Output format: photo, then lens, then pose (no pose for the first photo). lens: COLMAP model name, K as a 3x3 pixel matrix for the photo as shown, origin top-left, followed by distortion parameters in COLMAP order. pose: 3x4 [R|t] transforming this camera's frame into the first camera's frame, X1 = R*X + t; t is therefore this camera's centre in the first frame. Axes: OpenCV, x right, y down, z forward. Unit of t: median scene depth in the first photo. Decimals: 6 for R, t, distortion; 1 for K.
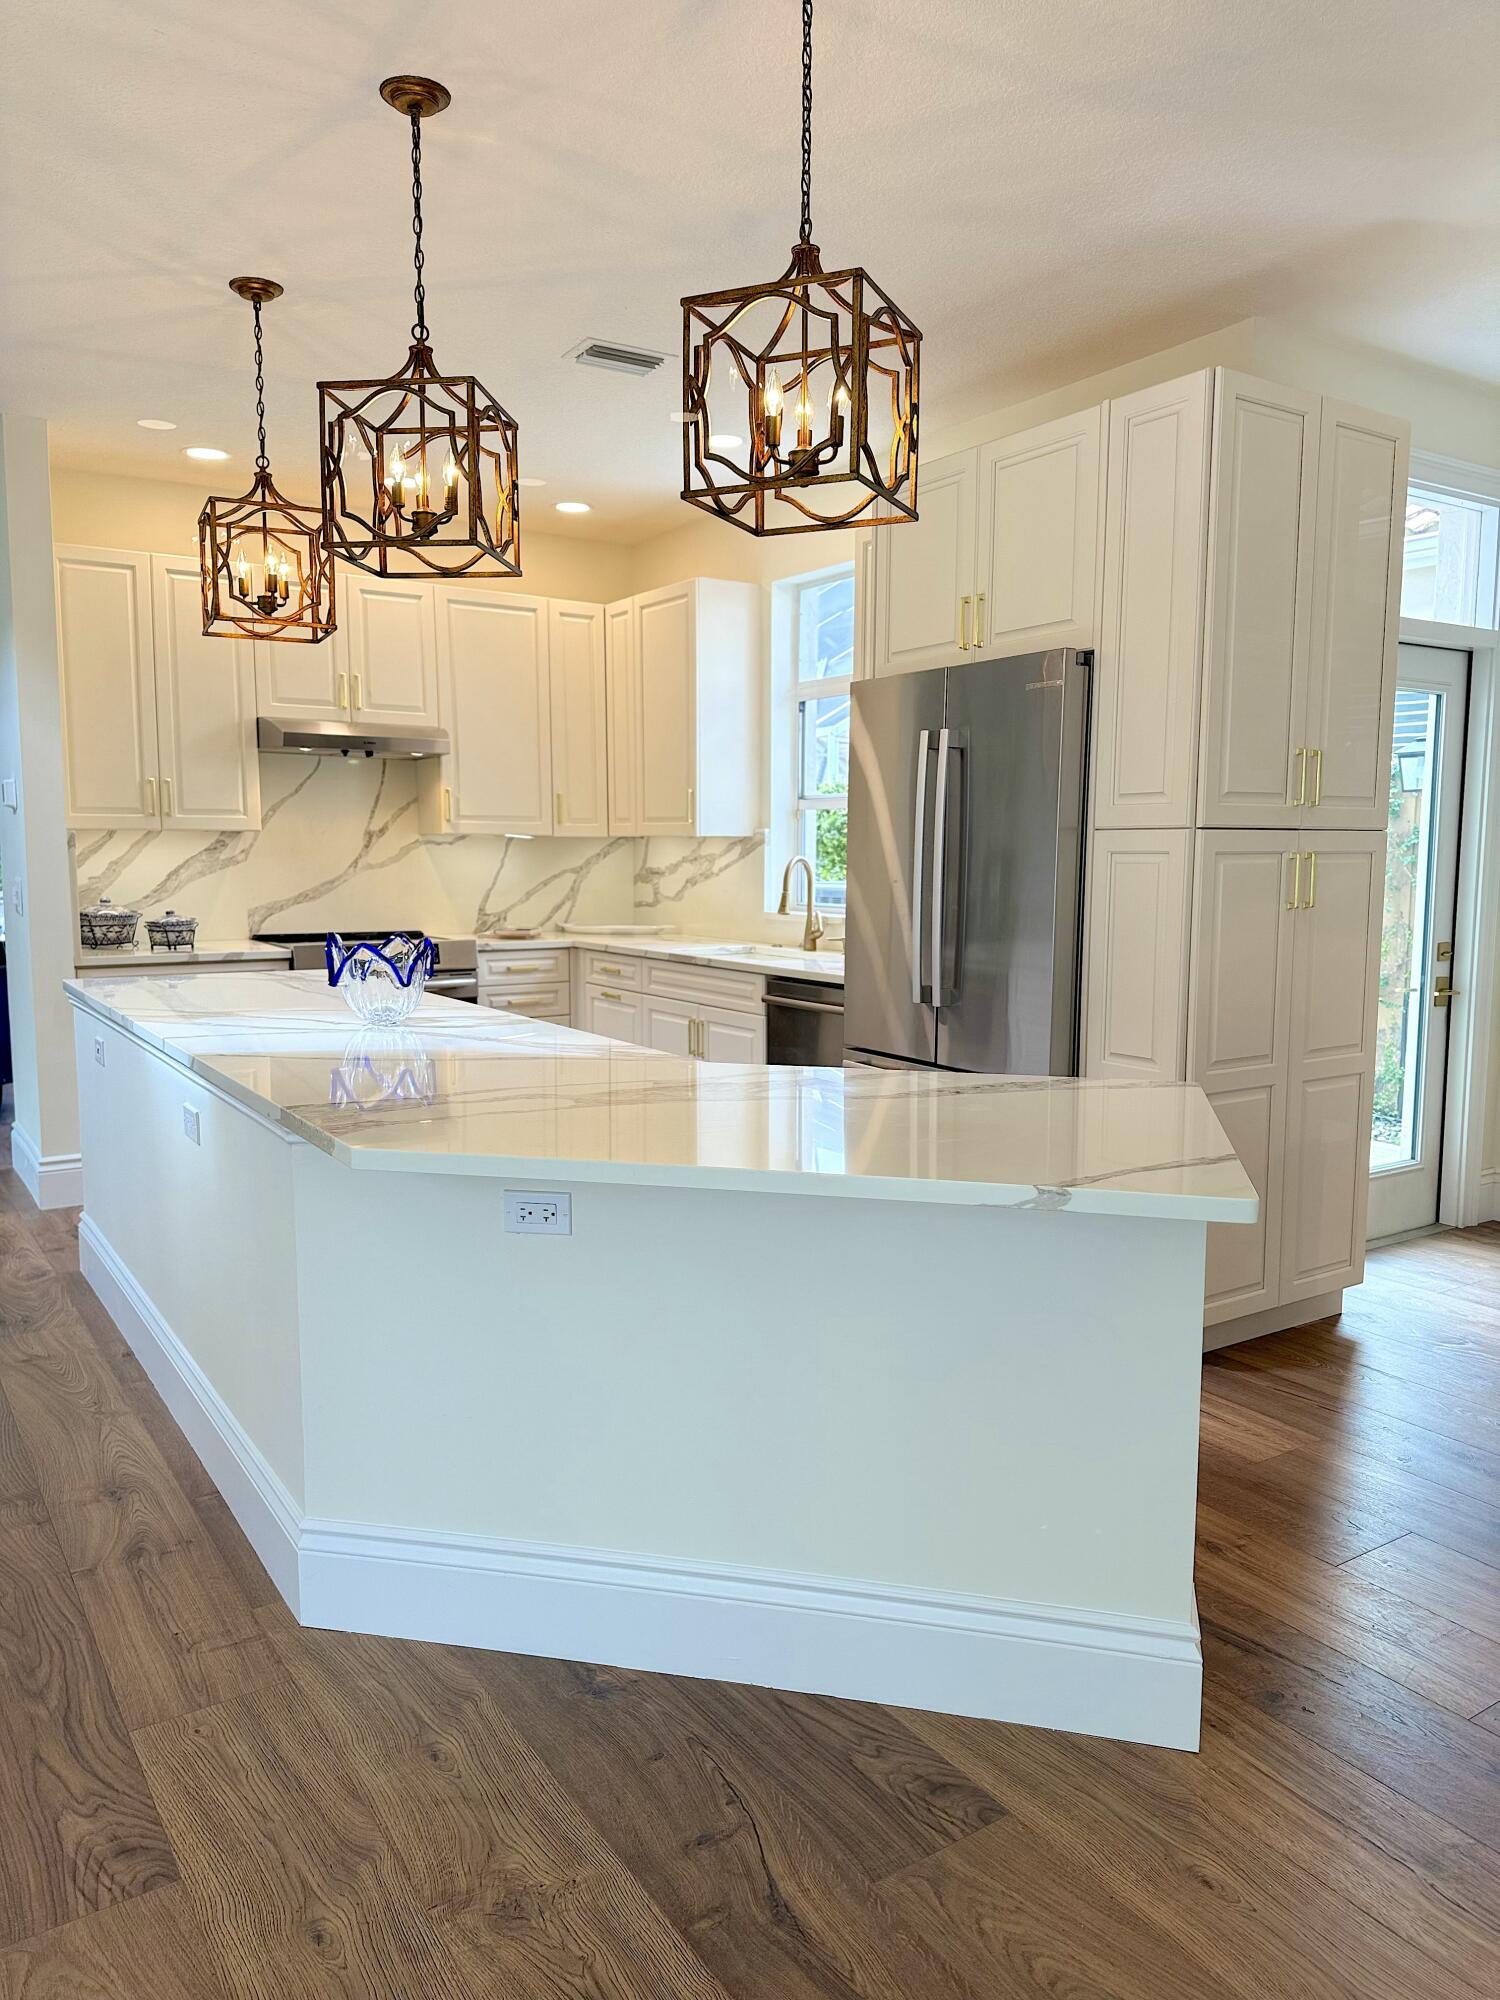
lens RADIAL K [[1418.3, 0, 751.3], [0, 1418.3, 998.0], [0, 0, 1]] dist [0.005845, -0.000321]
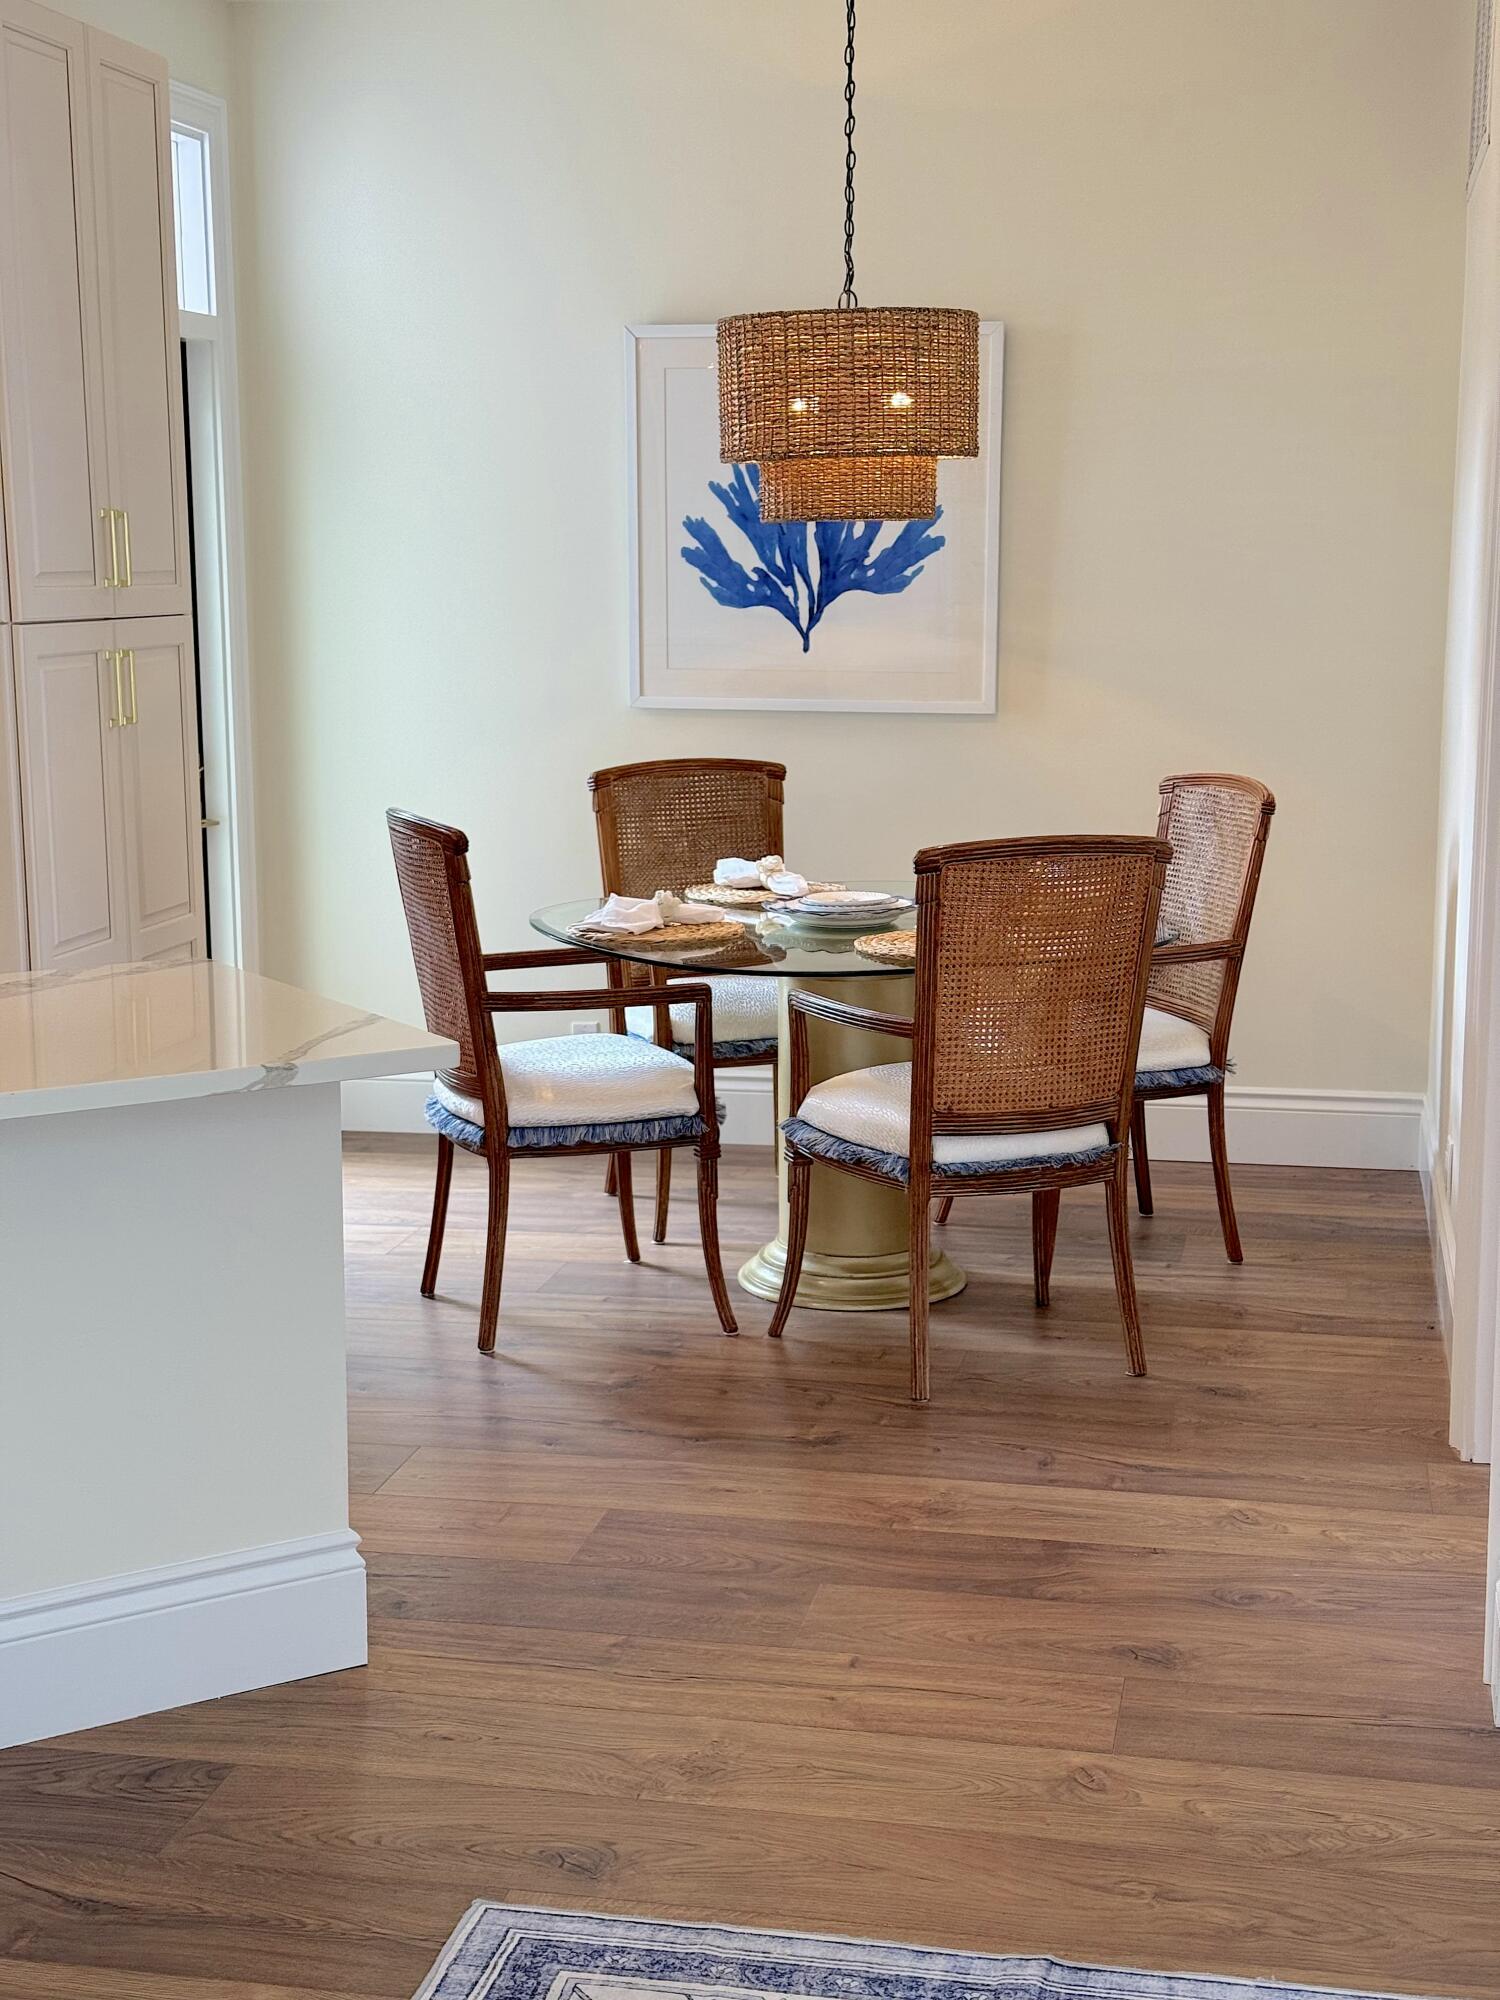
lens RADIAL K [[2787.9, 0, 749.8], [0, 2787.9, 1001.5], [0, 0, 1]] dist [-0.021376, 0.000000]
pose [[0.706922, -0.122958, 0.696521, -0.763824], [0.082997, 0.992391, 0.090951, -0.046323], [-0.702404, -0.006486, 0.711748, -0.494708]]
